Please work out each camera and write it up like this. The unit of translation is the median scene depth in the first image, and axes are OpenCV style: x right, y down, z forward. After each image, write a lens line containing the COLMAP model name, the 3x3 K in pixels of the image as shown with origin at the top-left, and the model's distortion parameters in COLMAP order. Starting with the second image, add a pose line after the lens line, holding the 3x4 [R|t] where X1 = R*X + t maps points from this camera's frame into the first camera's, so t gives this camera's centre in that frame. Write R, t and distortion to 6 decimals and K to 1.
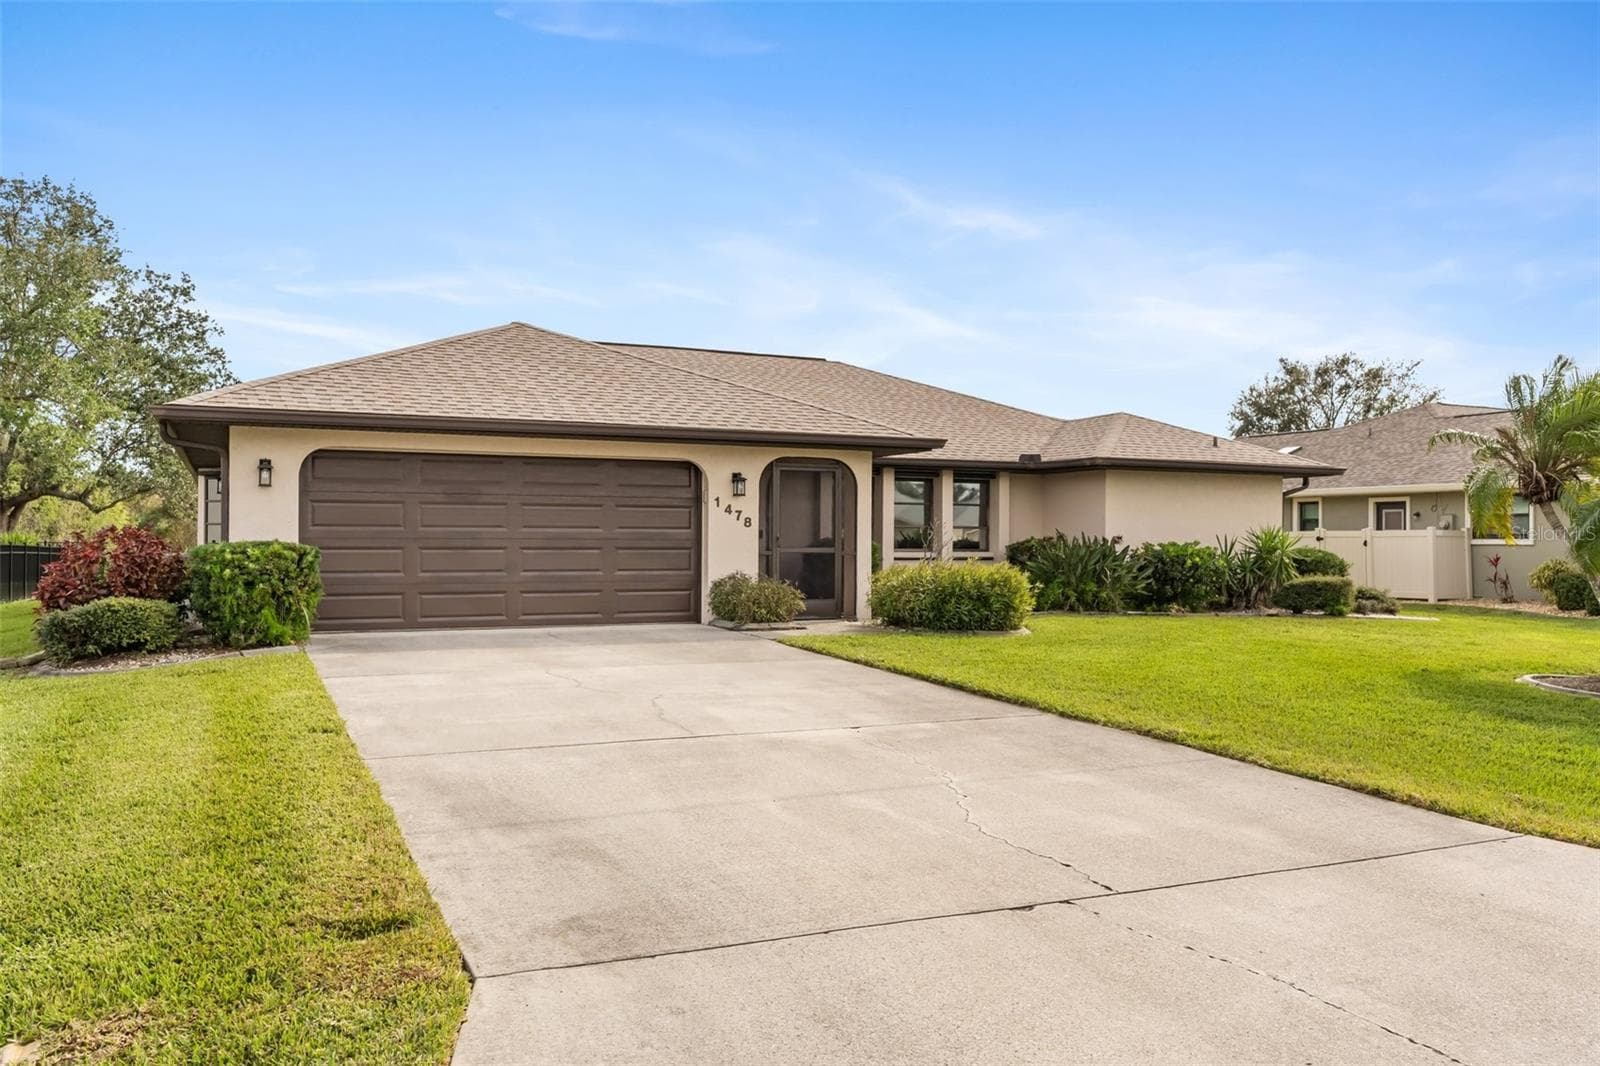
lens RADIAL K [[735.2, 0, 800.0], [0, 735.2, 533.0], [0, 0, 1]] dist [-0.004113, -0.000256]
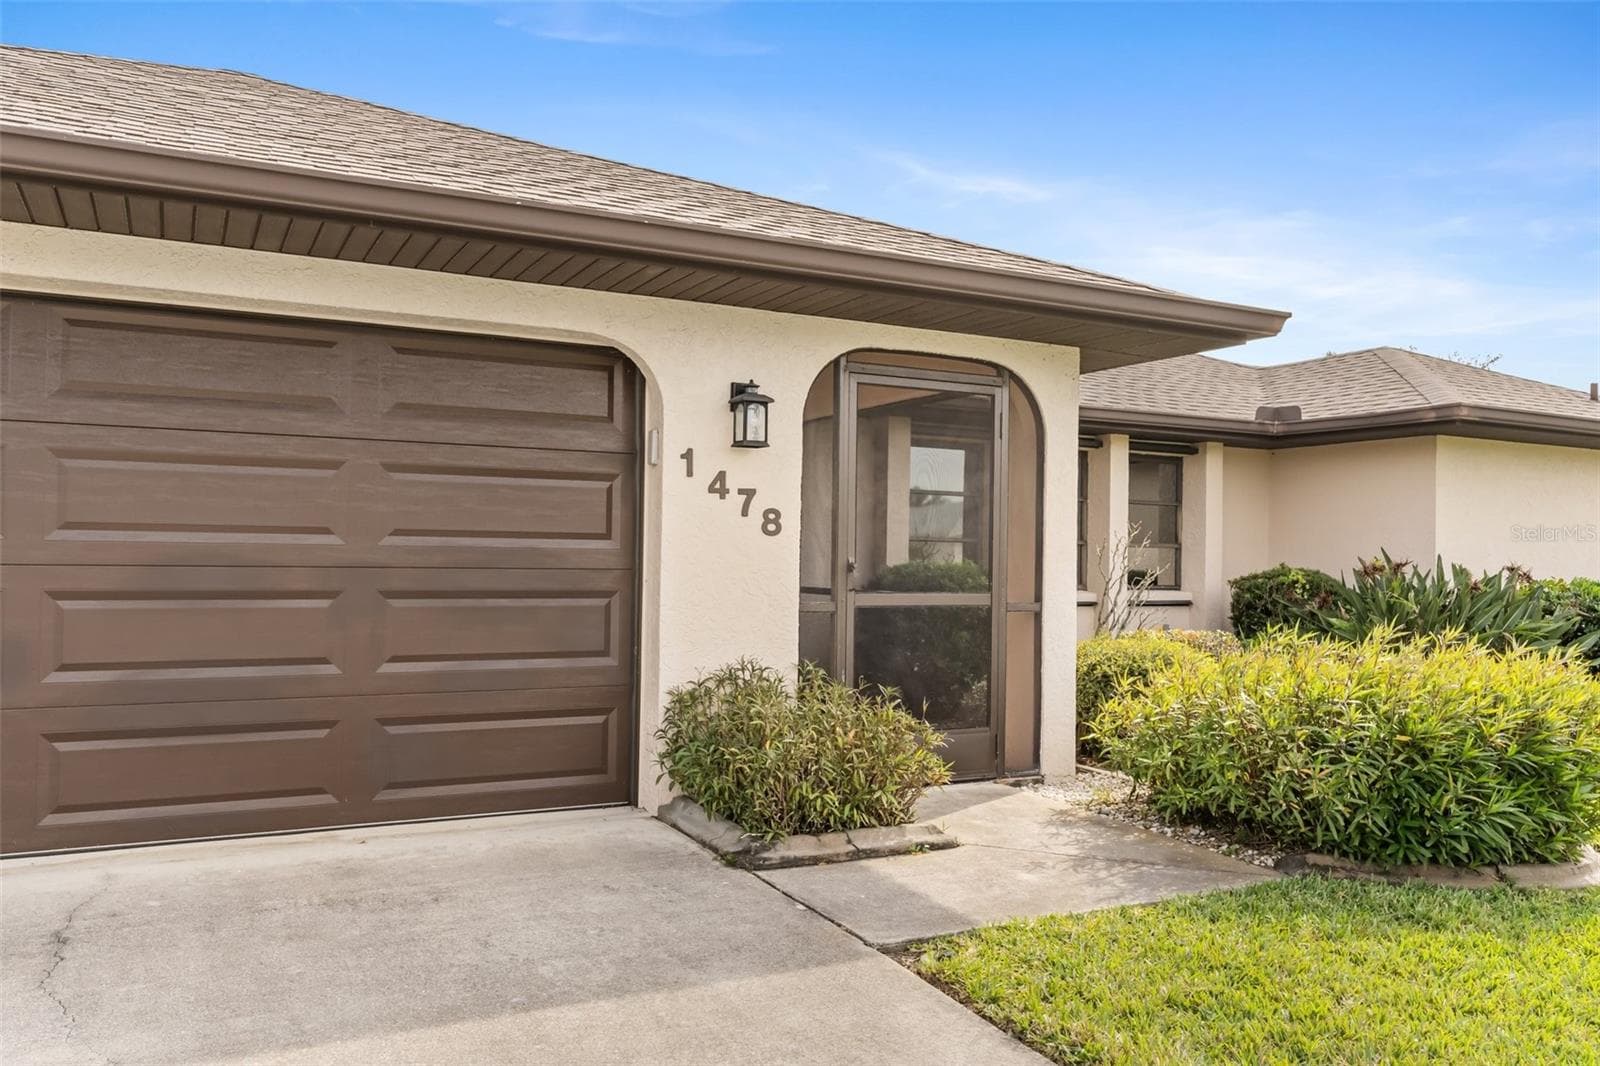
lens RADIAL K [[735.2, 0, 800.0], [0, 735.2, 533.0], [0, 0, 1]] dist [-0.004113, -0.000256]
pose [[0.999919, 0.010610, 0.006983, -0.060425], [-0.010524, 0.999870, -0.012250, -0.004865], [-0.007112, 0.012176, 0.999901, 0.644658]]
